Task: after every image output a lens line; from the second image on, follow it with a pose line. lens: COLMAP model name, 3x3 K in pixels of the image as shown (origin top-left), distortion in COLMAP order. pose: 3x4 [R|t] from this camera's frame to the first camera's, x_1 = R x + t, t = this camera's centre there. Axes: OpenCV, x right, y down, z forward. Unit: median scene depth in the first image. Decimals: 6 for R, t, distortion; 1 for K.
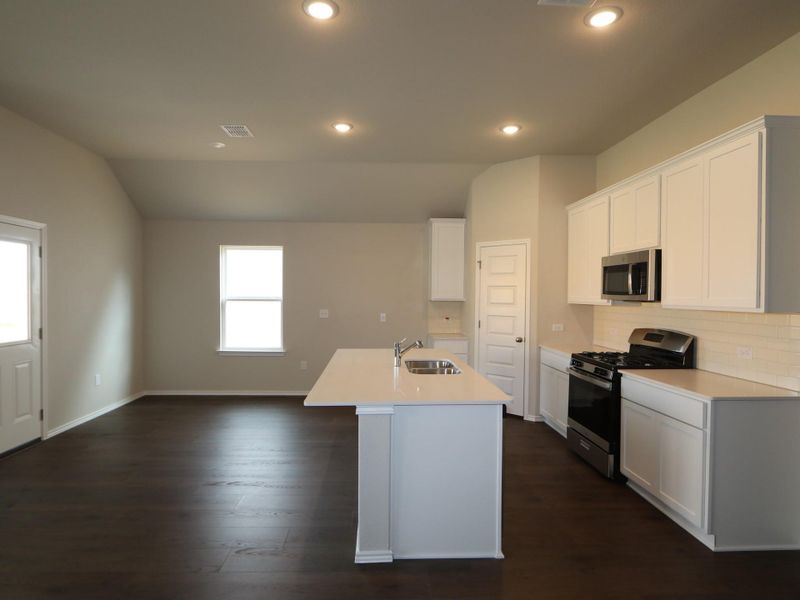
lens RADIAL K [[443.2, 0, 391.1], [0, 443.2, 303.3], [0, 0, 1]] dist [-0.015896, 0.000976]
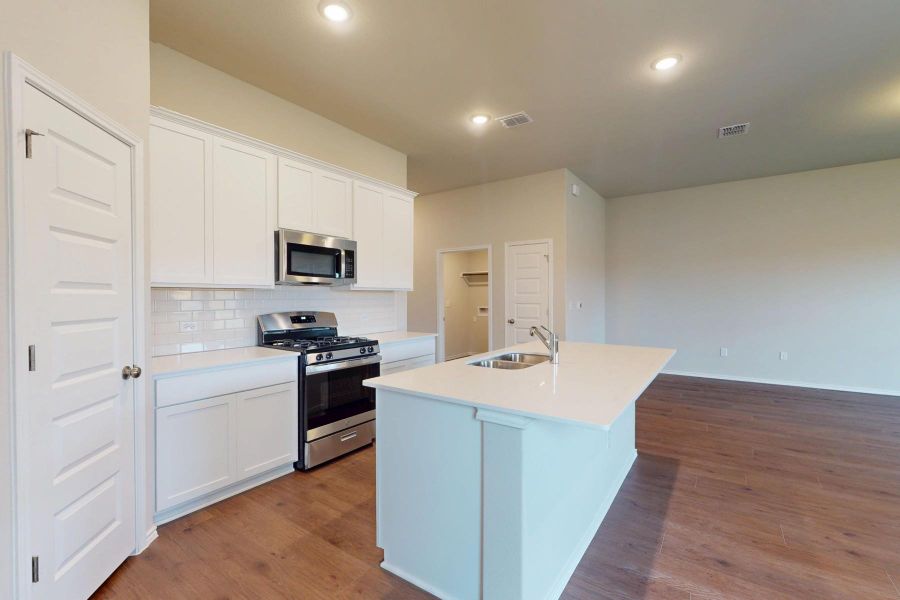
lens RADIAL K [[390.8, 0, 450.0], [0, 390.8, 300.0], [0, 0, 1]] dist [-0.001401, -0.000399]
pose [[-0.797869, -0.012748, 0.602696, -0.202186], [0.006222, 0.999549, 0.029380, 0.006402], [-0.602799, 0.027191, -0.797430, 1.329524]]
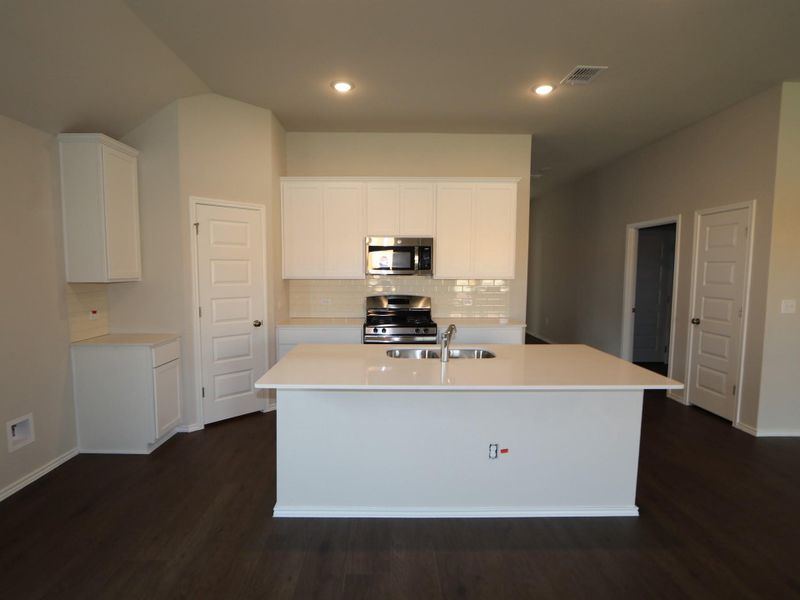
lens RADIAL K [[420.0, 0, 390.6], [0, 420.0, 303.3], [0, 0, 1]] dist [-0.014087, -0.000575]
pose [[0.027364, -0.091528, 0.995426, -0.600694], [0.017511, 0.995690, 0.091071, -0.030286], [-0.999472, 0.014939, 0.028849, 0.862173]]
